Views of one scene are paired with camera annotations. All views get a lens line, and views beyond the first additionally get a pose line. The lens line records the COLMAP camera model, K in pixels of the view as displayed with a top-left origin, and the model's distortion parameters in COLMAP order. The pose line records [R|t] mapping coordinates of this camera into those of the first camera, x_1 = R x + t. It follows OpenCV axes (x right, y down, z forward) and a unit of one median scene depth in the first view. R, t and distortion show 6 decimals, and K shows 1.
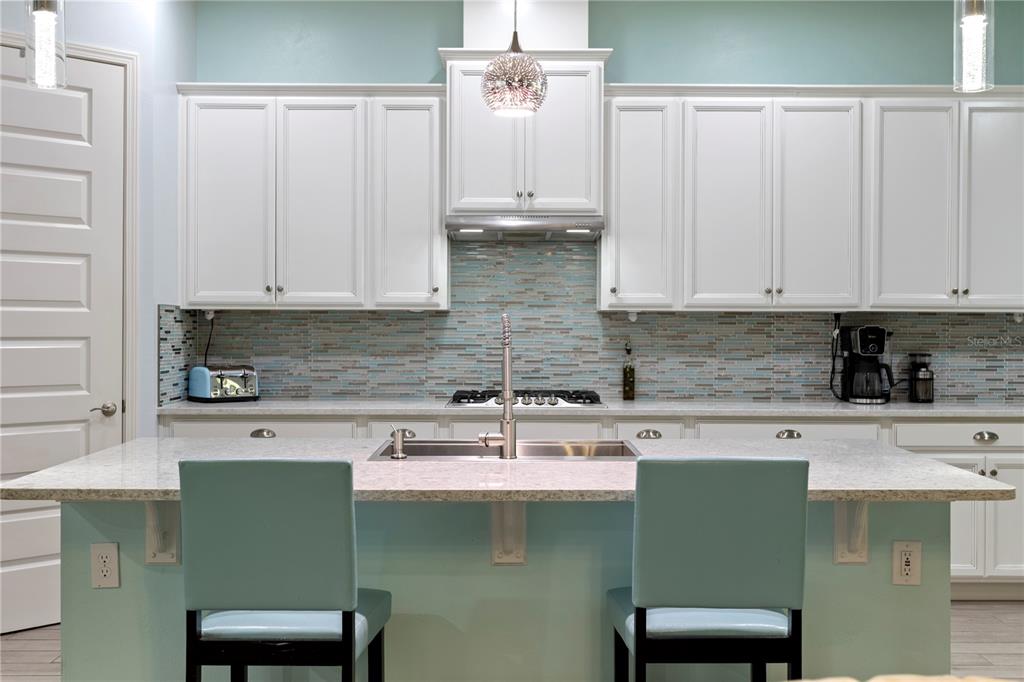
lens RADIAL K [[1149.1, 0, 507.5], [0, 1149.1, 341.7], [0, 0, 1]] dist [0.021784, 0.000000]
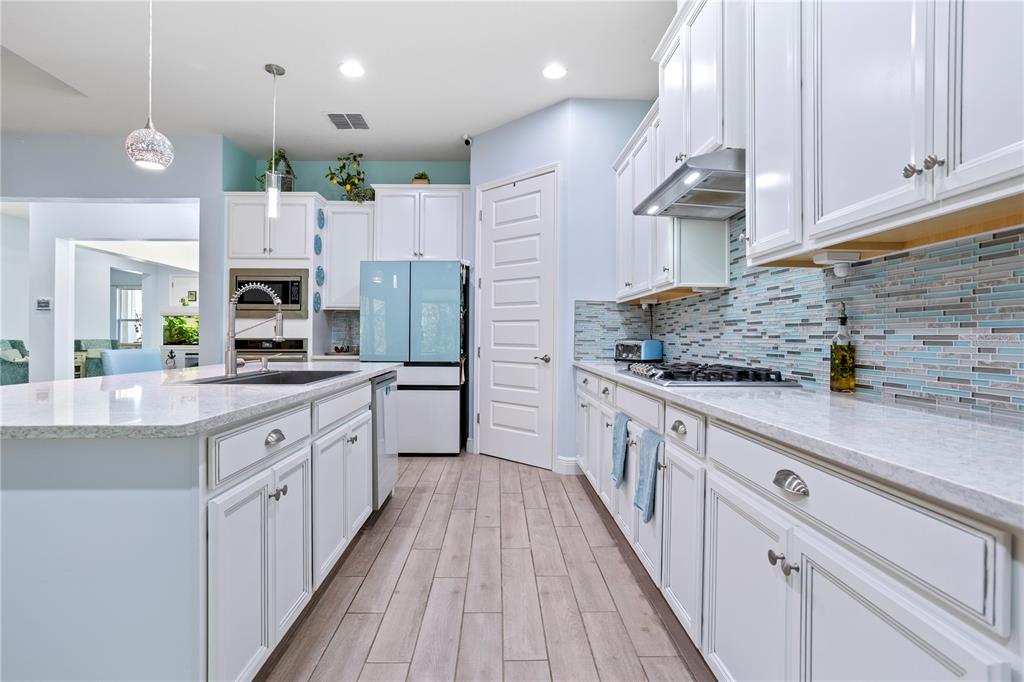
lens RADIAL K [[499.7, 0, 514.5], [0, 499.7, 339.7], [0, 0, 1]] dist [-0.024257, 0.003670]
pose [[0.024988, 0.002732, -0.999684, 0.393772], [-0.026293, 0.999652, 0.002075, 0.024006], [0.999342, 0.026233, 0.025052, 0.795641]]
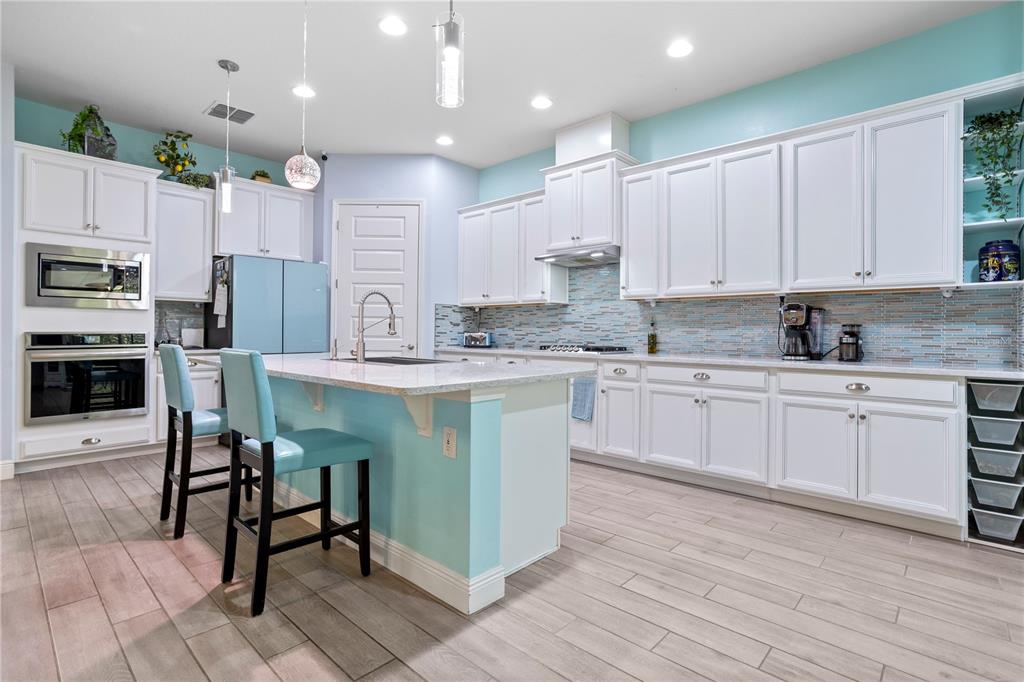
lens RADIAL K [[499.7, 0, 516.2], [0, 499.7, 331.6], [0, 0, 1]] dist [-0.024257, 0.003670]
pose [[0.735194, 0.001944, -0.677854, 0.455002], [-0.017593, 0.999714, -0.016214, 0.034058], [0.677628, 0.023846, 0.735018, 0.324507]]
